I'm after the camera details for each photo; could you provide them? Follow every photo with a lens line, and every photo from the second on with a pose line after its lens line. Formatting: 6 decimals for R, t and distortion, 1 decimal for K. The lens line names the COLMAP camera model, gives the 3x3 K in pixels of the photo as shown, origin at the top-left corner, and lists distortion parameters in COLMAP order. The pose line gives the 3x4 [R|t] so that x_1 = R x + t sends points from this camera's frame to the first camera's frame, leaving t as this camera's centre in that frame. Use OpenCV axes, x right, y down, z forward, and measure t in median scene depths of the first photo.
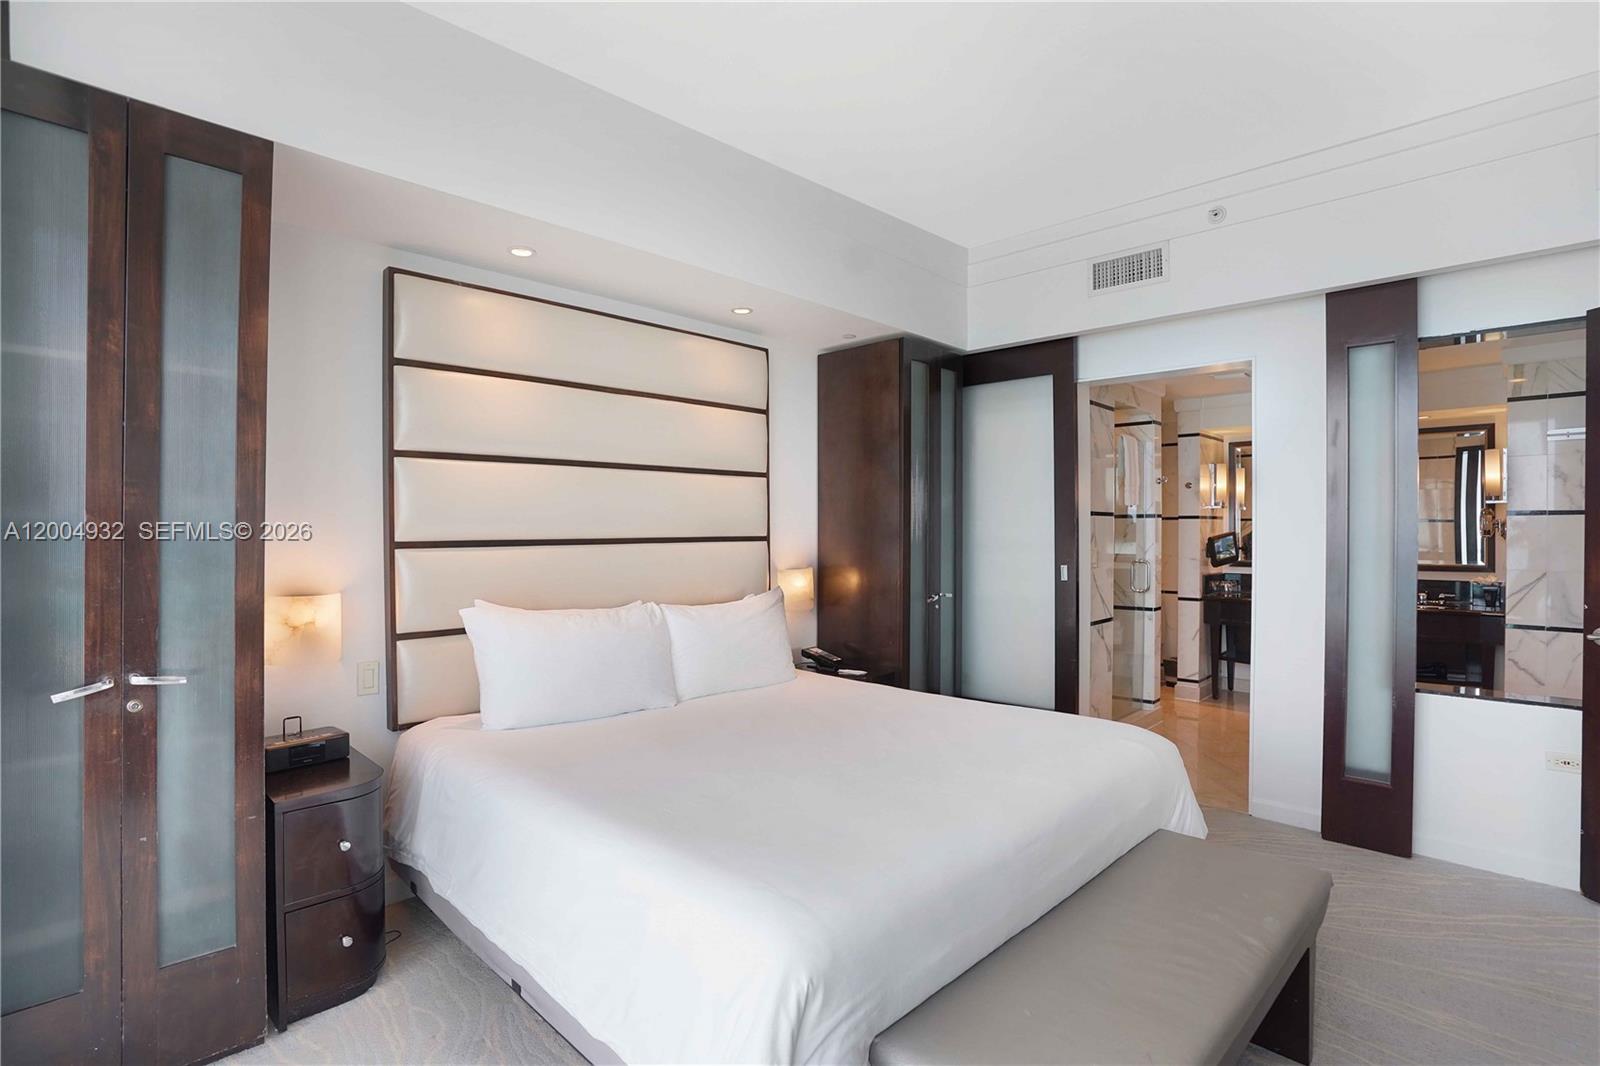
lens RADIAL K [[754.5, 0, 800.0], [0, 754.5, 533.0], [0, 0, 1]] dist [-0.046423, 0.000858]
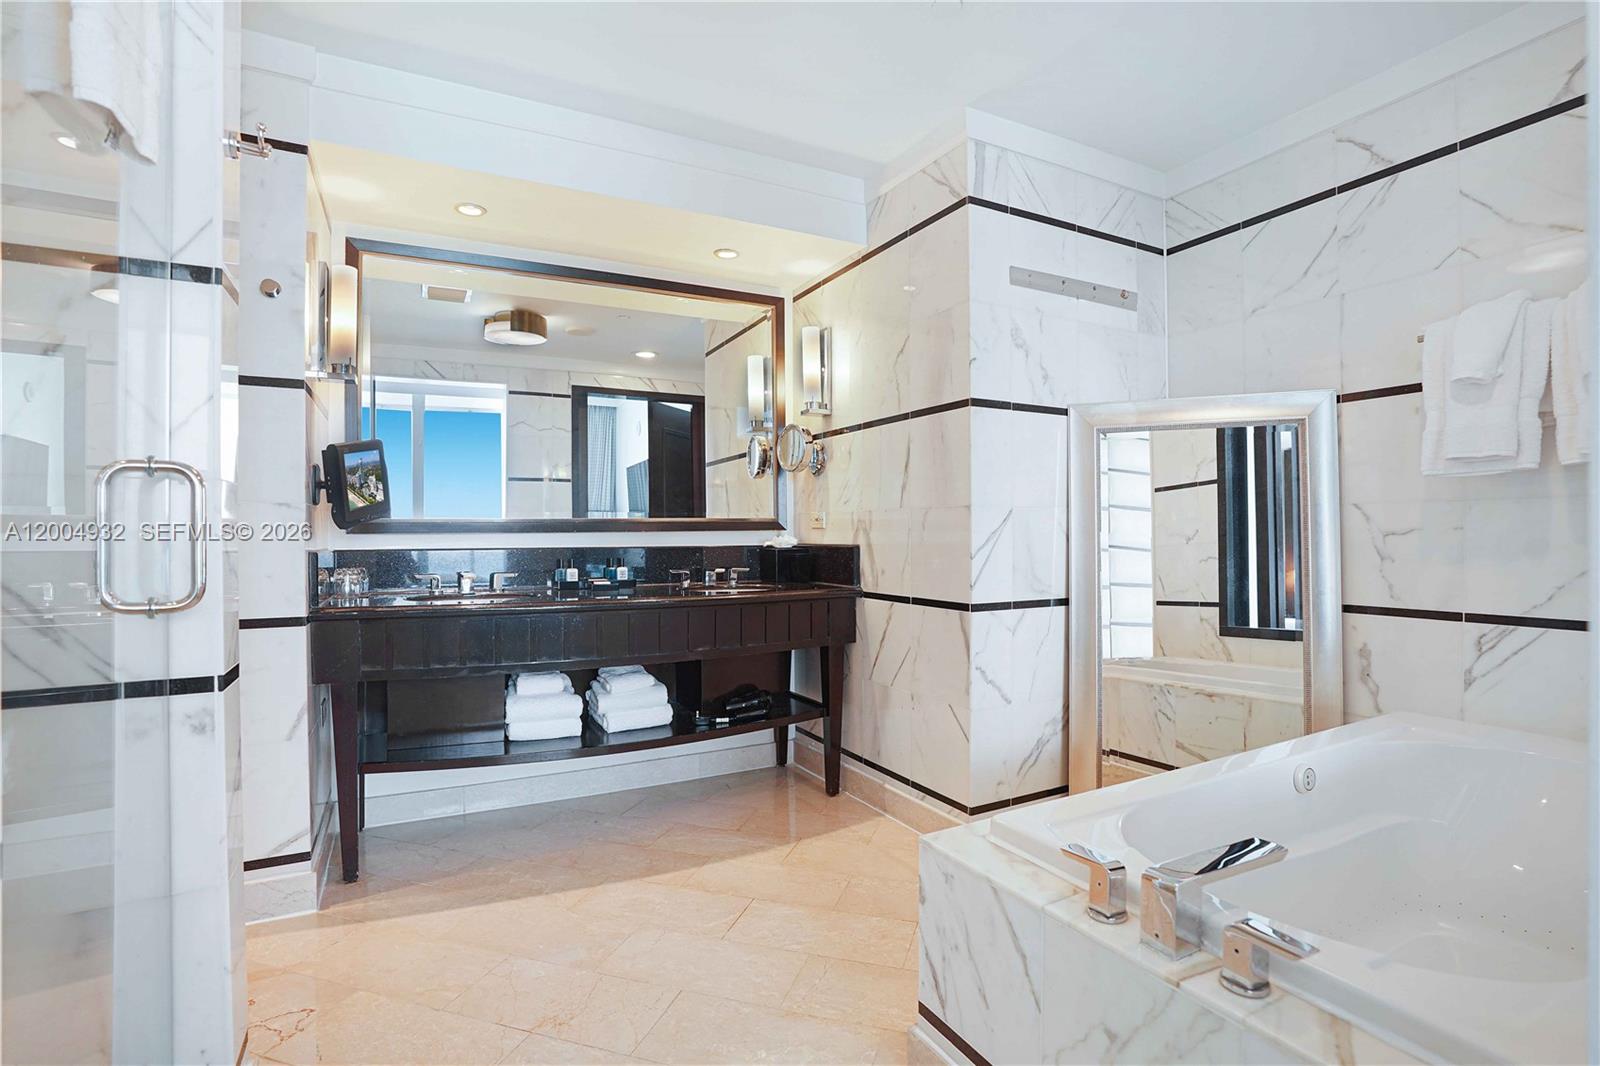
lens RADIAL K [[754.5, 0, 800.0], [0, 754.5, 533.0], [0, 0, 1]] dist [-0.046423, 0.000858]
pose [[0.327562, 0.003612, 0.944823, 0.310869], [0.011477, 0.999904, -0.007801, 0.058756], [-0.944760, 0.013399, 0.327489, 0.729705]]
